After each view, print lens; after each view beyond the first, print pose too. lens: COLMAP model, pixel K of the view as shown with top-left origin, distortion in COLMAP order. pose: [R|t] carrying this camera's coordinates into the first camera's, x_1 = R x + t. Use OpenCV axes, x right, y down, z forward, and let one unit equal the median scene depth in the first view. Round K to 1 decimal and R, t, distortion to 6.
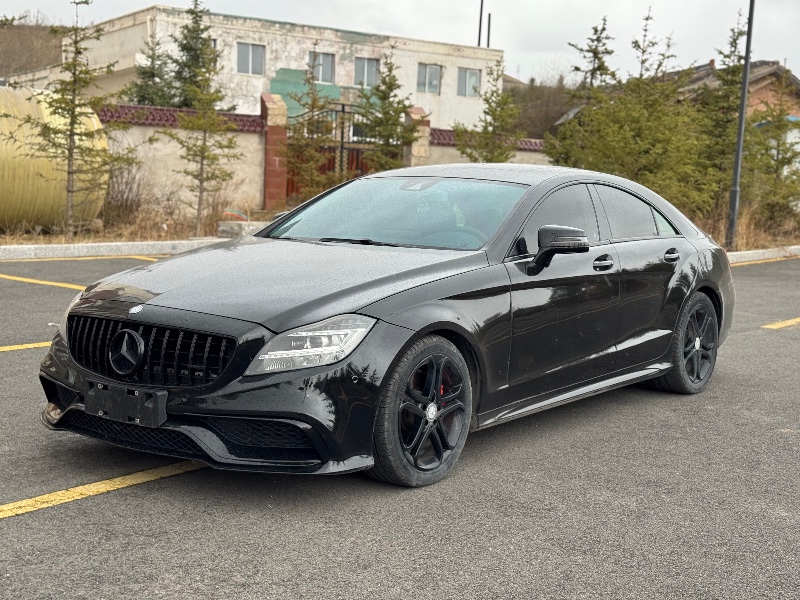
lens RADIAL K [[1131.4, 0, 400.0], [0, 1131.4, 300.0], [0, 0, 1]] dist [0.159982, -0.056484]
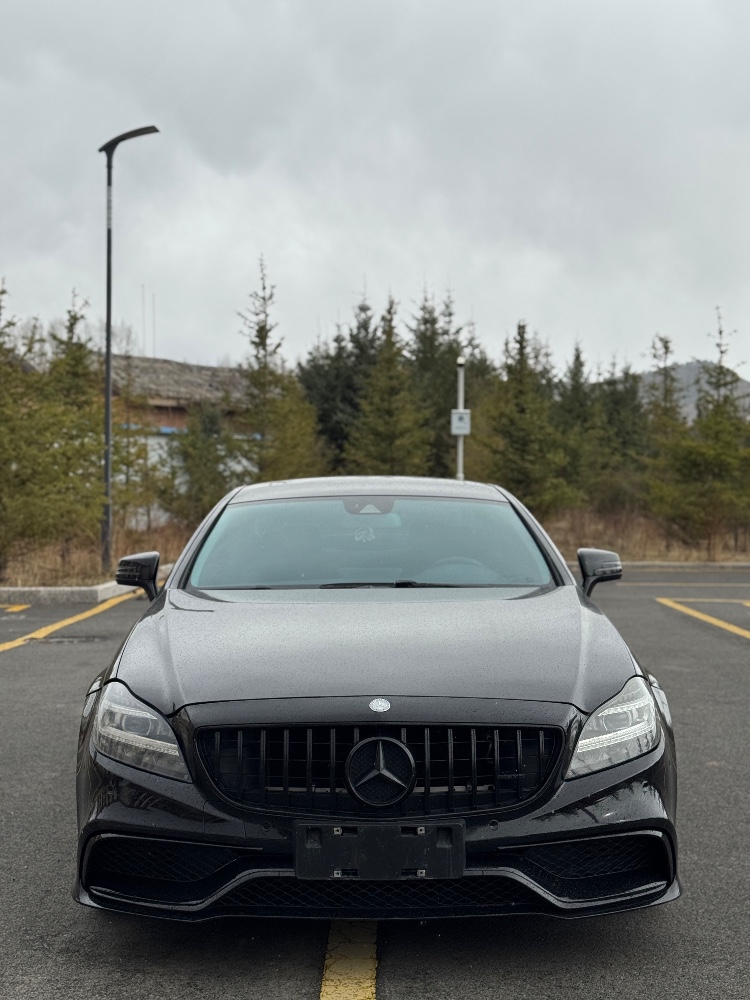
lens RADIAL K [[1408.1, 0, 375.0], [0, 1408.1, 500.0], [0, 0, 1]] dist [0.151833, 0.039752]
pose [[0.801711, -0.034459, 0.596718, -0.170438], [0.091700, 0.993609, -0.065823, -0.013570], [-0.590636, 0.107490, 0.799747, 0.074613]]
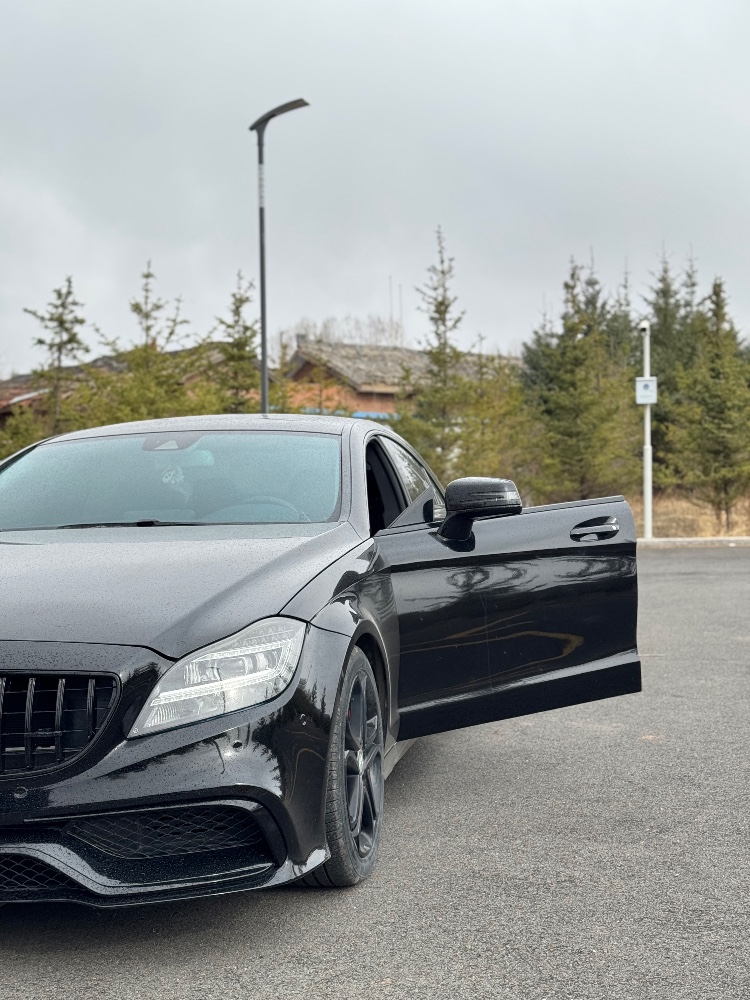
lens RADIAL K [[1414.2, 0, 375.0], [0, 1414.2, 500.0], [0, 0, 1]] dist [0.159982, -0.056484]
pose [[0.902622, -0.058499, 0.426440, -0.073738], [0.101494, 0.991712, -0.078783, 0.003492], [-0.418297, 0.114392, 0.901078, 0.059549]]
